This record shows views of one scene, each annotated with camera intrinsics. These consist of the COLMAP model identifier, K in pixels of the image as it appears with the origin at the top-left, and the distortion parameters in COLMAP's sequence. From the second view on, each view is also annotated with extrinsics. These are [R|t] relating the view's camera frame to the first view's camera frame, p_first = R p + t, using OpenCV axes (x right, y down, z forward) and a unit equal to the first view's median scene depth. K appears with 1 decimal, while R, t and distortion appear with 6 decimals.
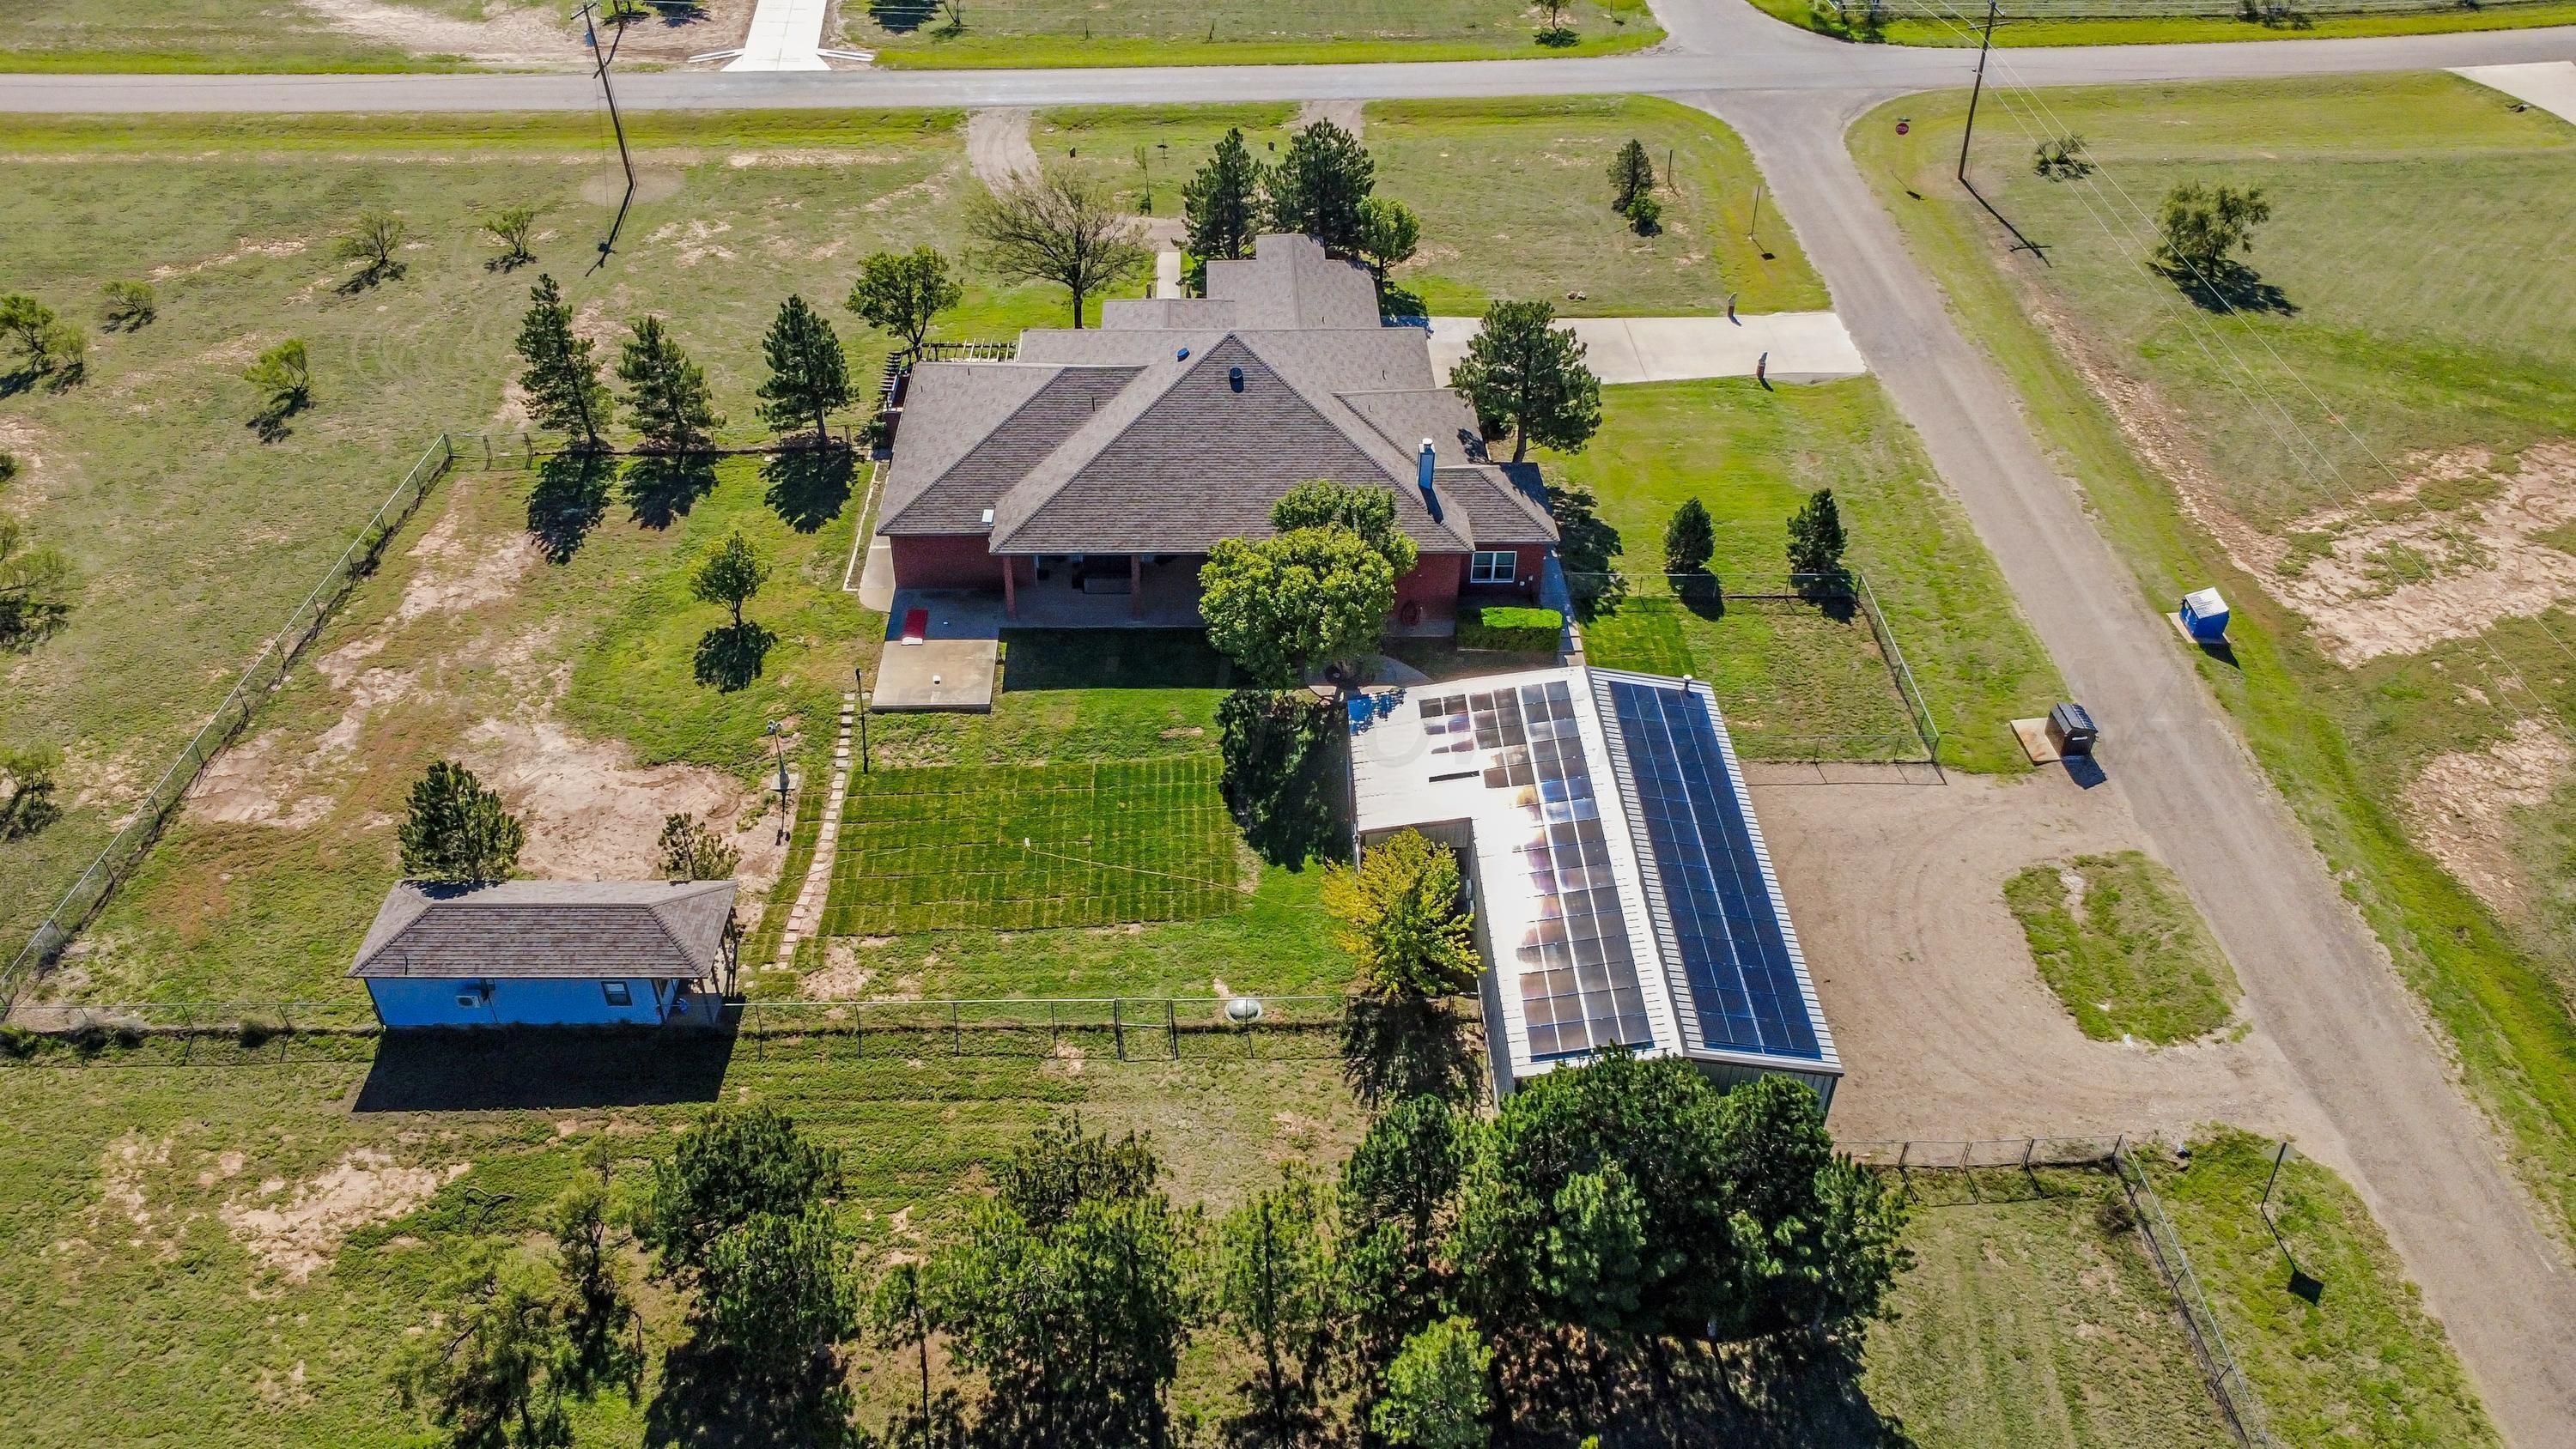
lens RADIAL K [[1888.3, 0, 1288.0], [0, 1888.3, 724.5], [0, 0, 1]] dist [-0.002118, -0.003066]
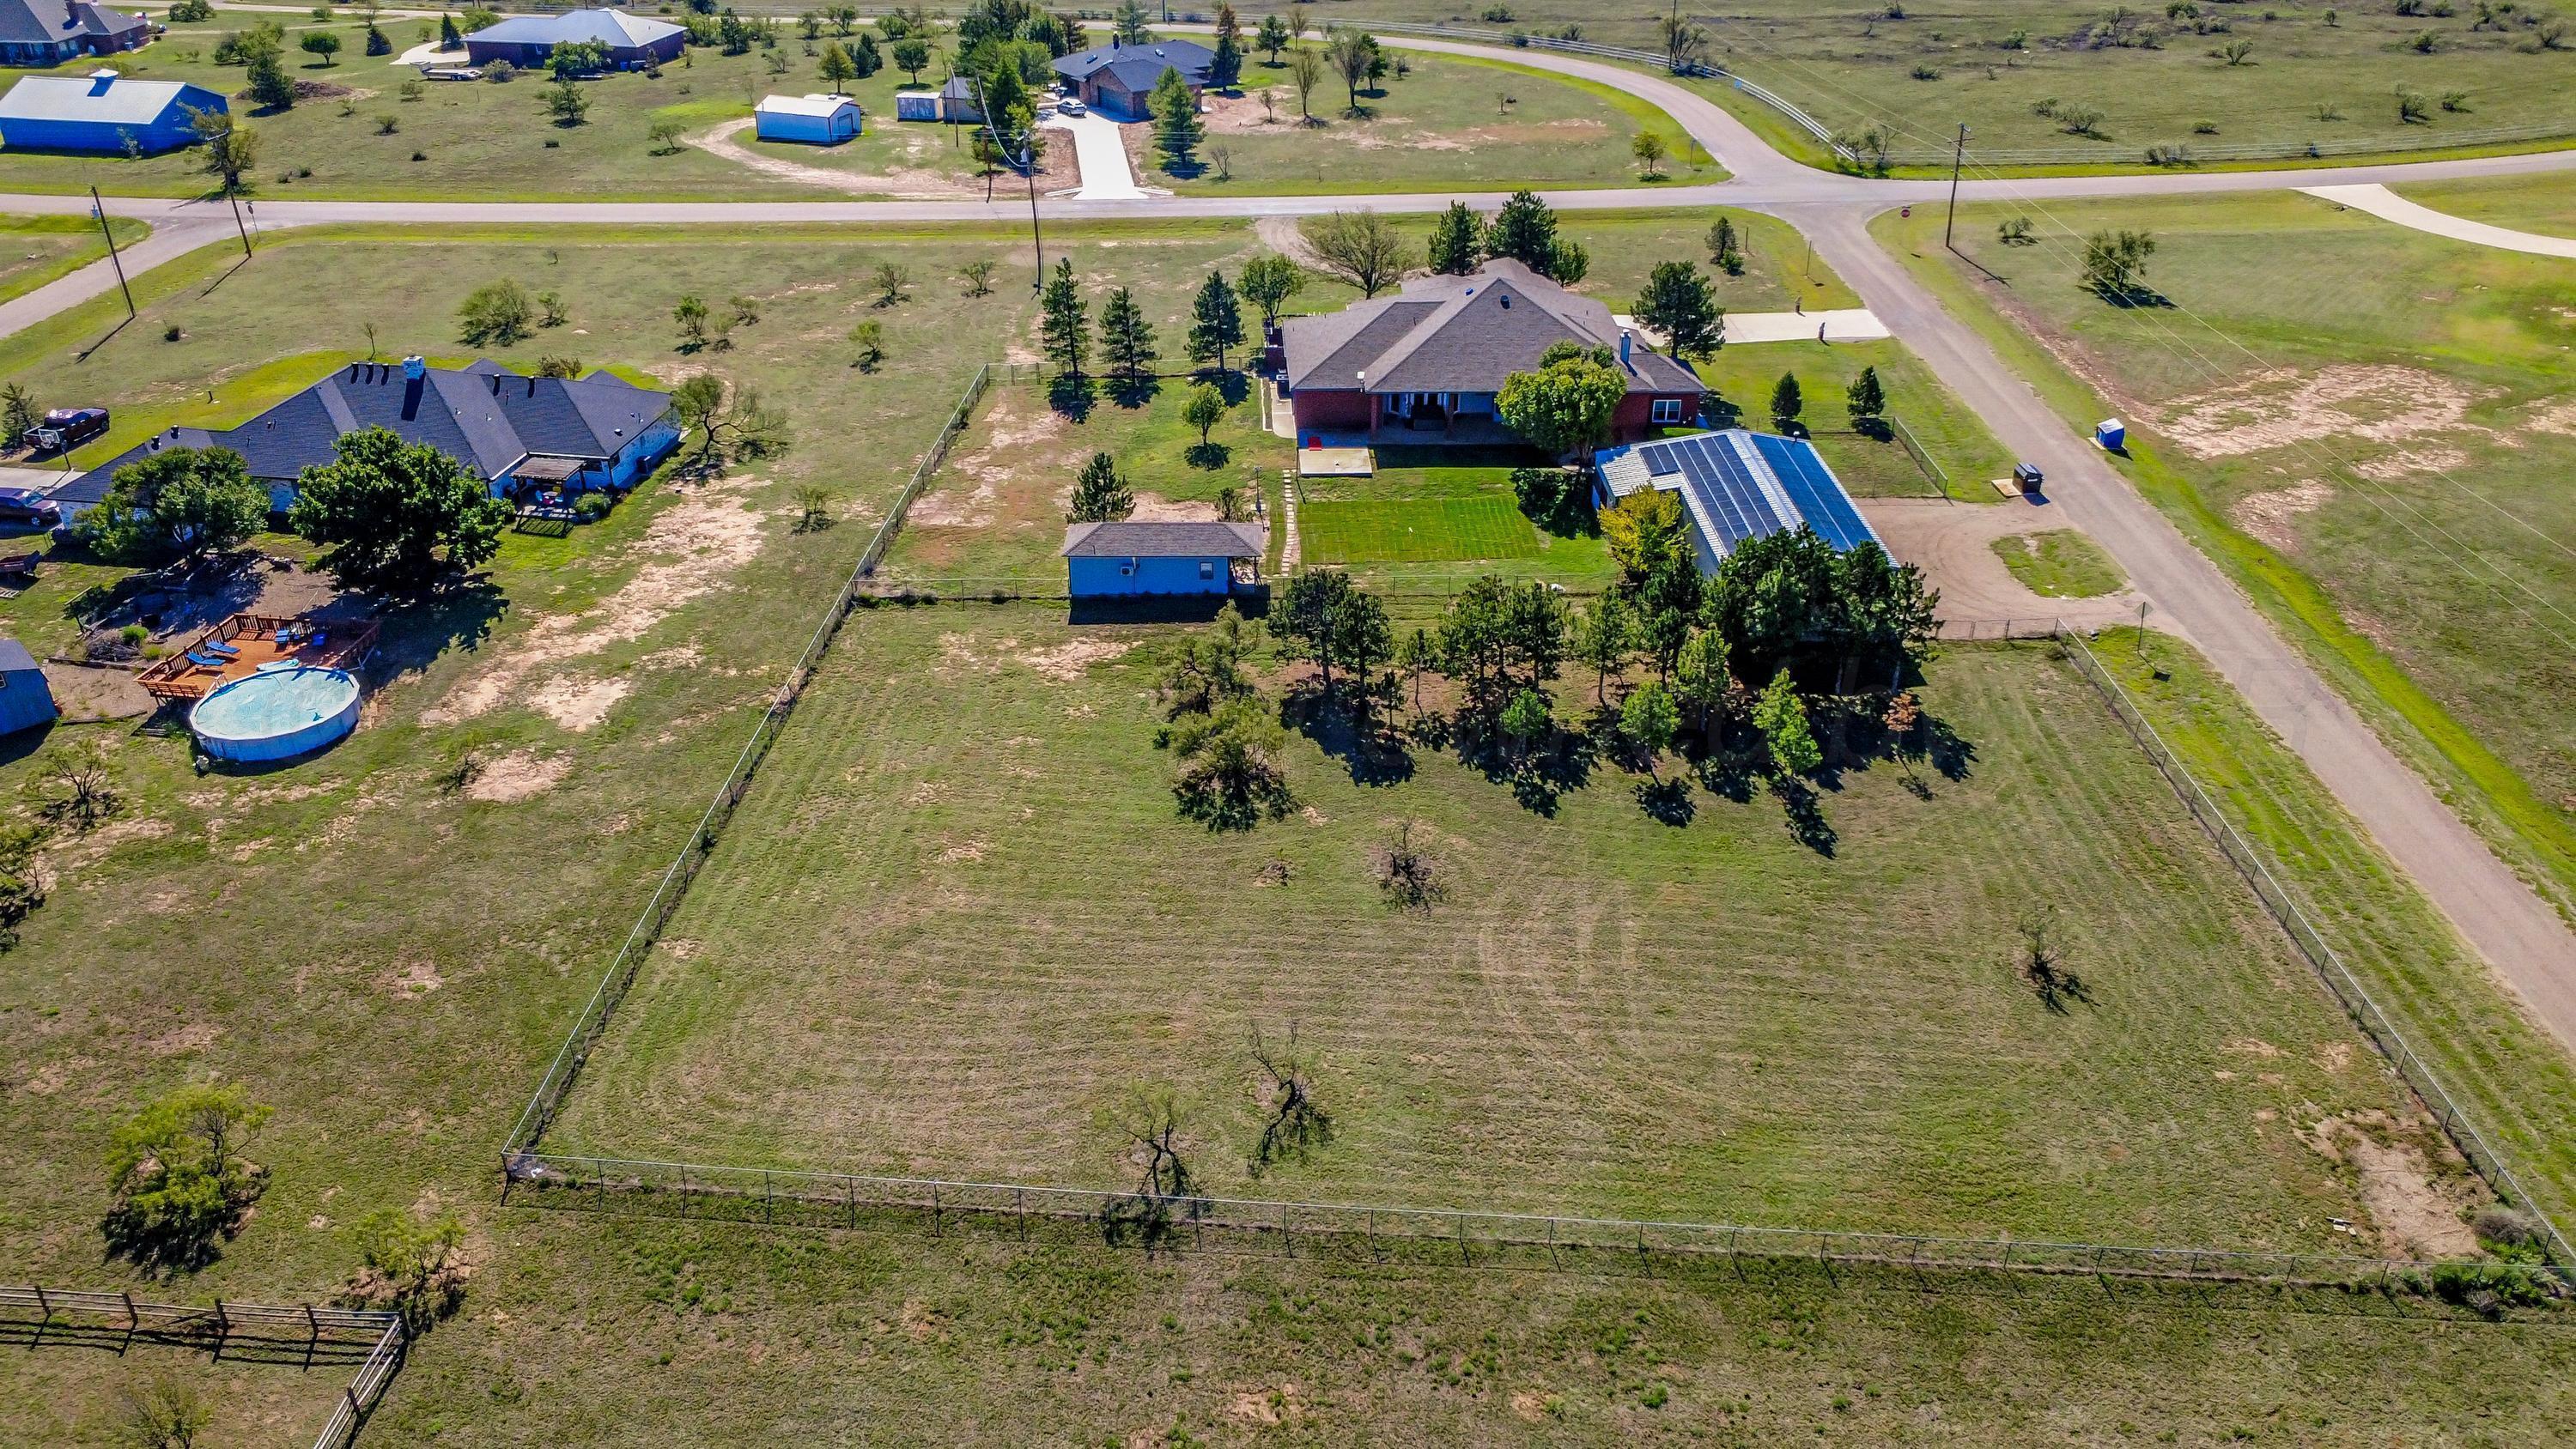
lens RADIAL K [[1888.3, 0, 1288.0], [0, 1888.3, 724.5], [0, 0, 1]] dist [-0.002118, -0.003066]
pose [[0.999896, -0.007061, -0.012577, -0.192471], [0.005075, 0.988451, -0.151456, 0.414926], [0.013501, 0.151376, 0.988384, -0.549176]]
